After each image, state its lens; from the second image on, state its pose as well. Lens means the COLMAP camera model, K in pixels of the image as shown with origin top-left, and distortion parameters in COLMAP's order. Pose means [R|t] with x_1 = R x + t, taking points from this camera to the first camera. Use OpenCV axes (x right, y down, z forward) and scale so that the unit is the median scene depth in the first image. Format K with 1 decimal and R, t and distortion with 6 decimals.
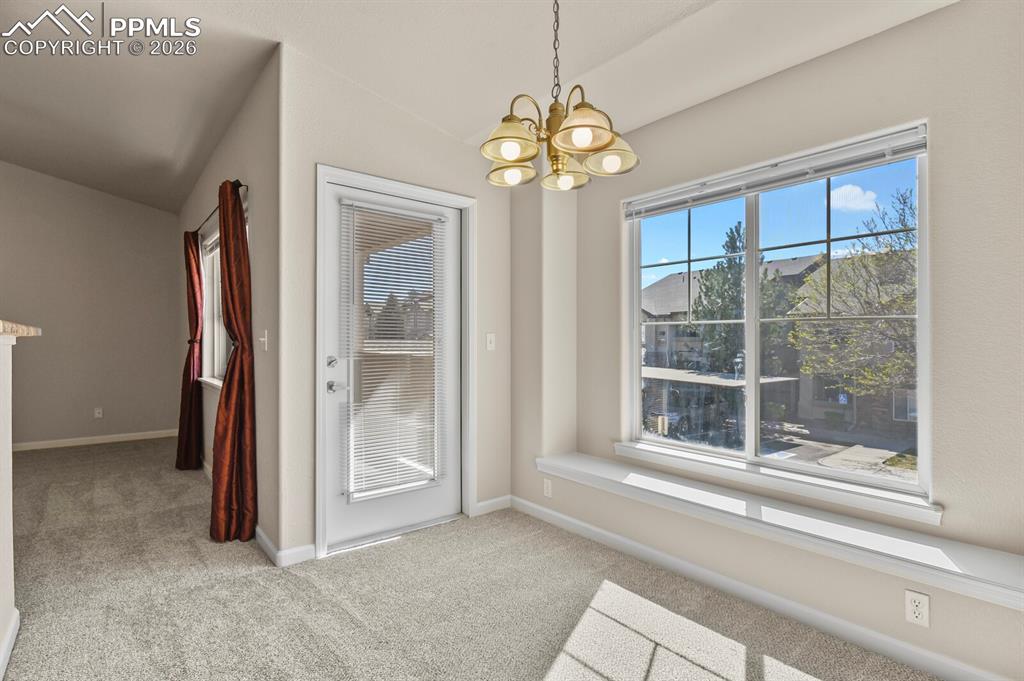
lens RADIAL K [[497.3, 0, 516.1], [0, 497.3, 344.7], [0, 0, 1]] dist [-0.011401, -0.000513]
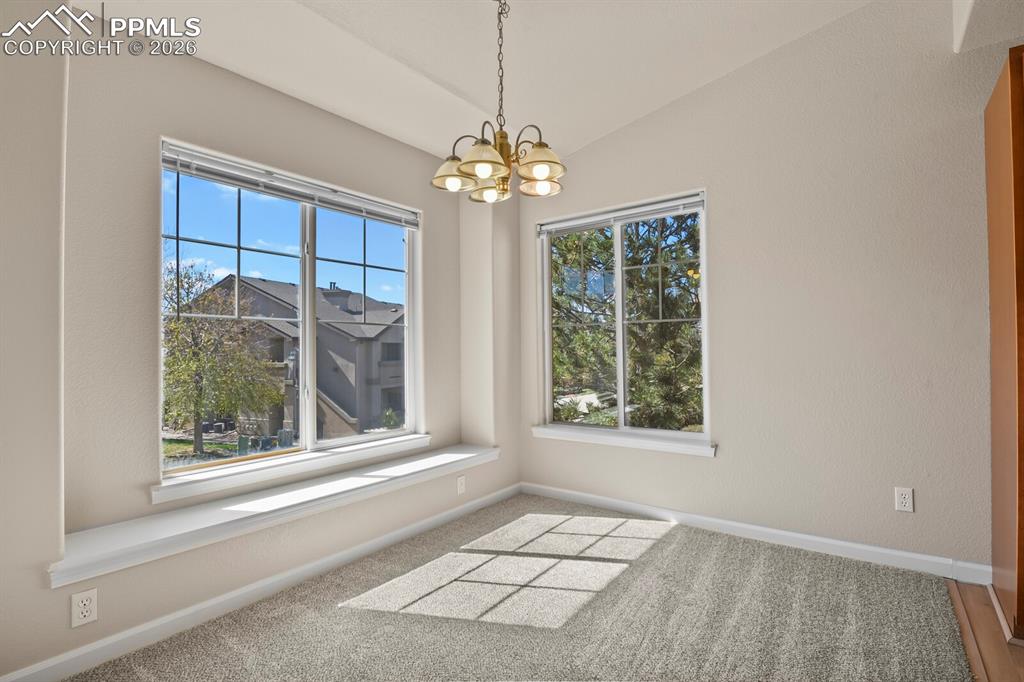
lens RADIAL K [[497.3, 0, 513.1], [0, 497.3, 343.3], [0, 0, 1]] dist [-0.011401, -0.000513]
pose [[-0.237117, -0.003204, 0.971476, -0.708766], [0.000620, 0.999994, 0.003449, -0.002388], [-0.971481, 0.001420, -0.237113, 0.840524]]
